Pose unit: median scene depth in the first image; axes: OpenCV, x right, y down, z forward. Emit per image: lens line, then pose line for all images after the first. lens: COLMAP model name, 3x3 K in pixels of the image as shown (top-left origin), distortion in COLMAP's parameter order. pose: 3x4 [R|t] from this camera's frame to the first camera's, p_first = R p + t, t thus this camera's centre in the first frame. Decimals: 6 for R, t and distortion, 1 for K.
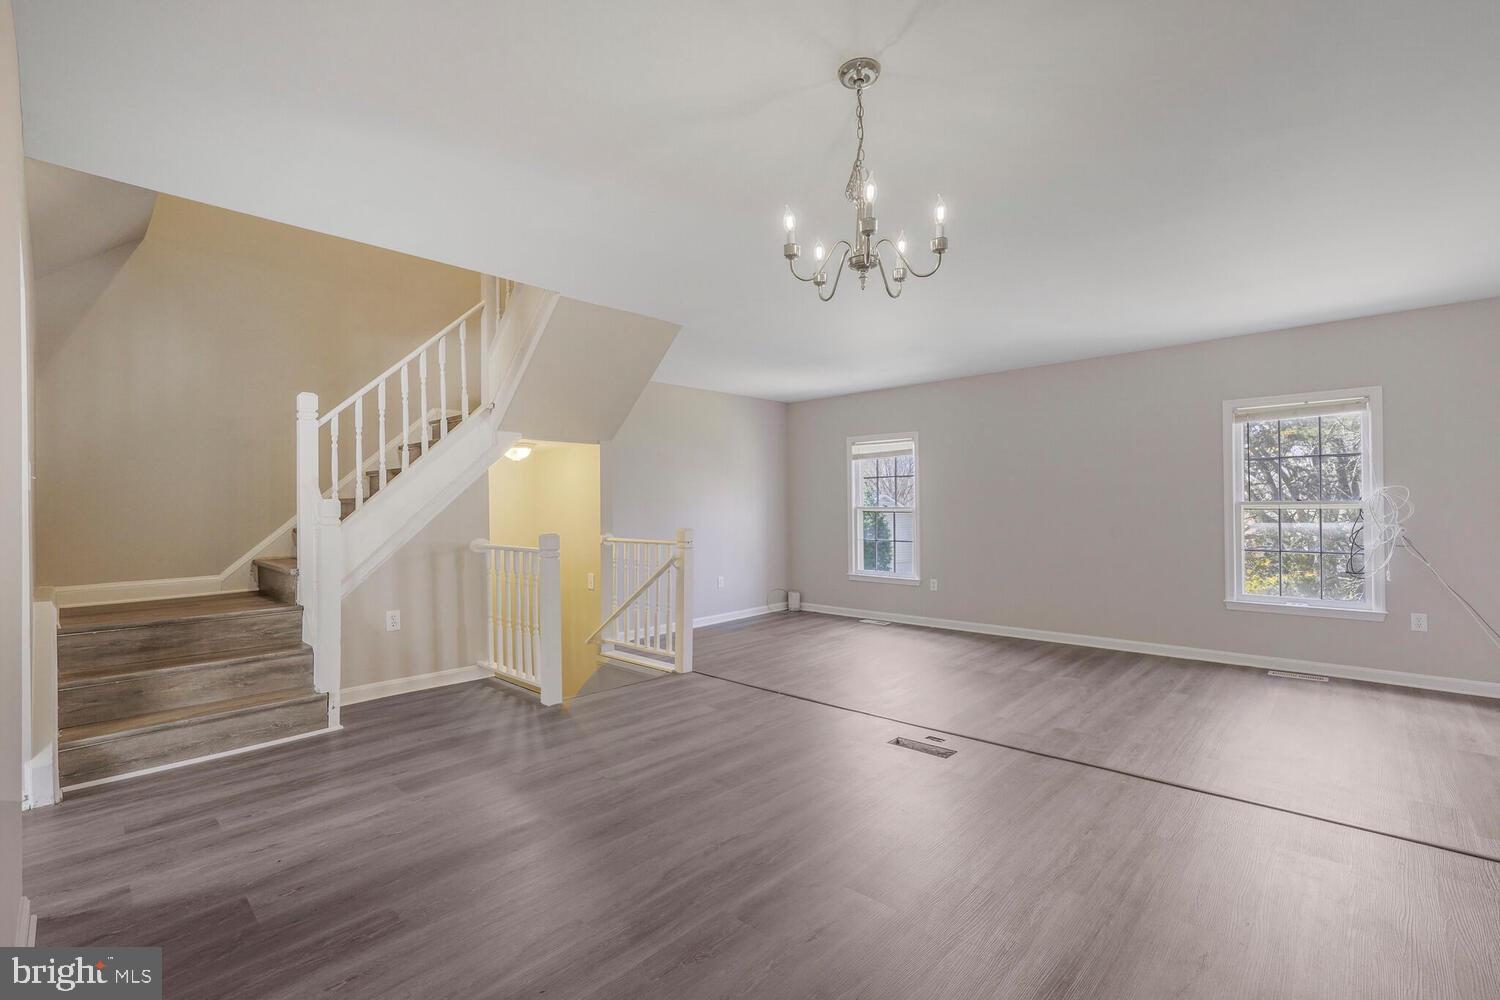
lens RADIAL K [[648.5, 0, 745.2], [0, 648.5, 496.1], [0, 0, 1]] dist [0.000541, -0.000087]
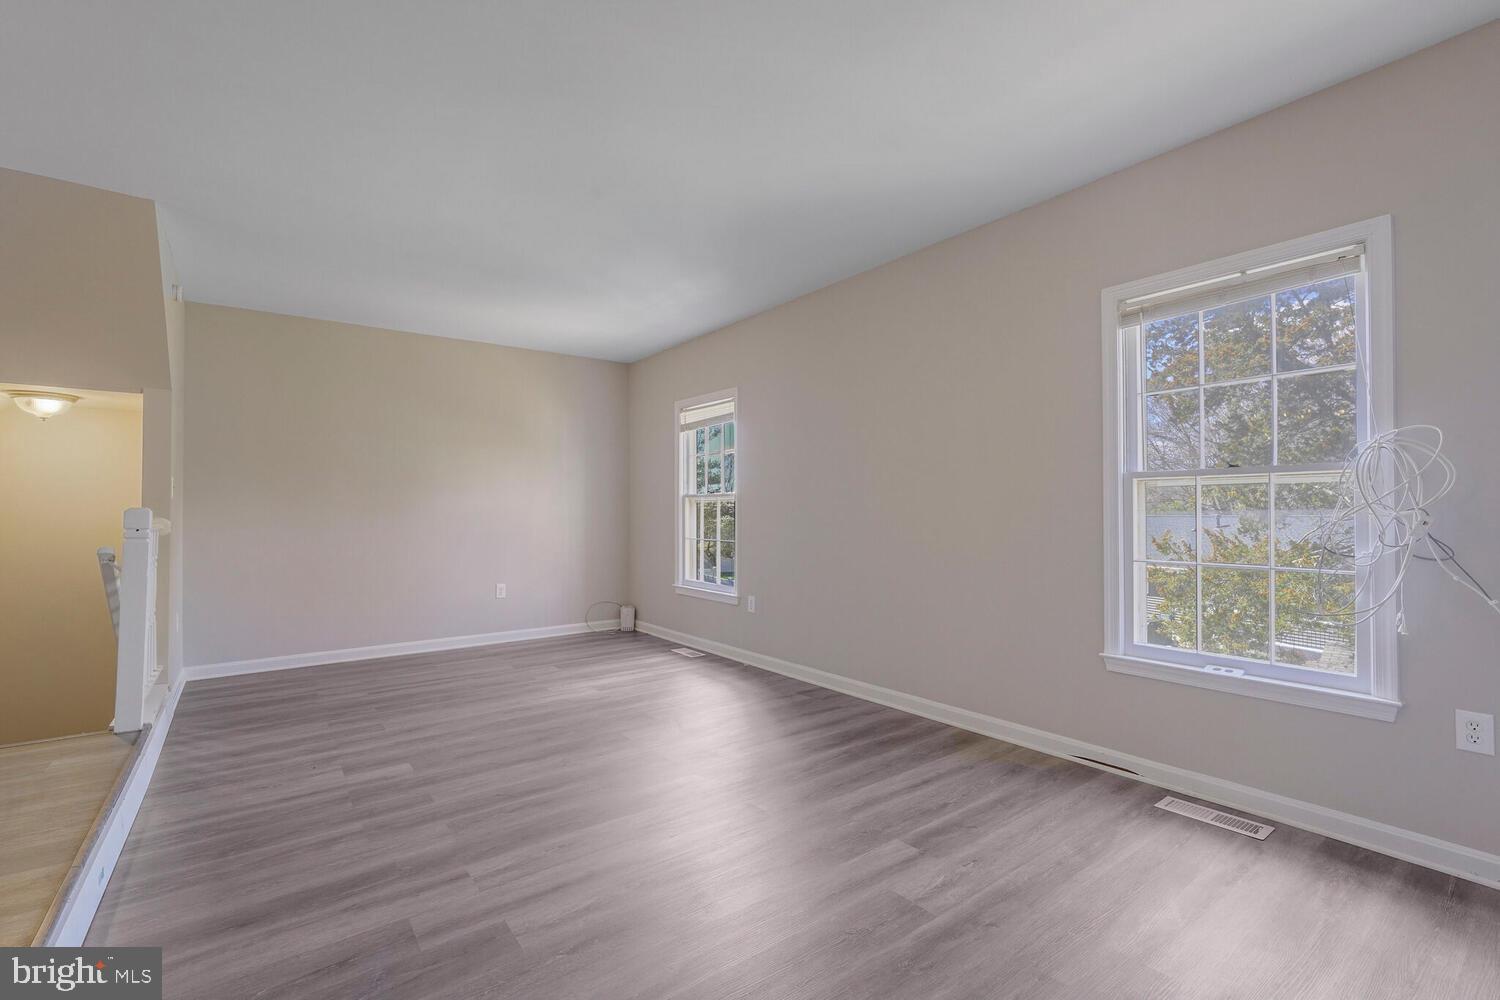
lens RADIAL K [[648.5, 0, 748.1], [0, 648.5, 498.5], [0, 0, 1]] dist [0.000541, -0.000087]
pose [[0.983157, 0.003786, -0.182724, 0.427852], [-0.004525, 0.999983, -0.003628, 0.026071], [0.182707, 0.004394, 0.983158, 0.320022]]
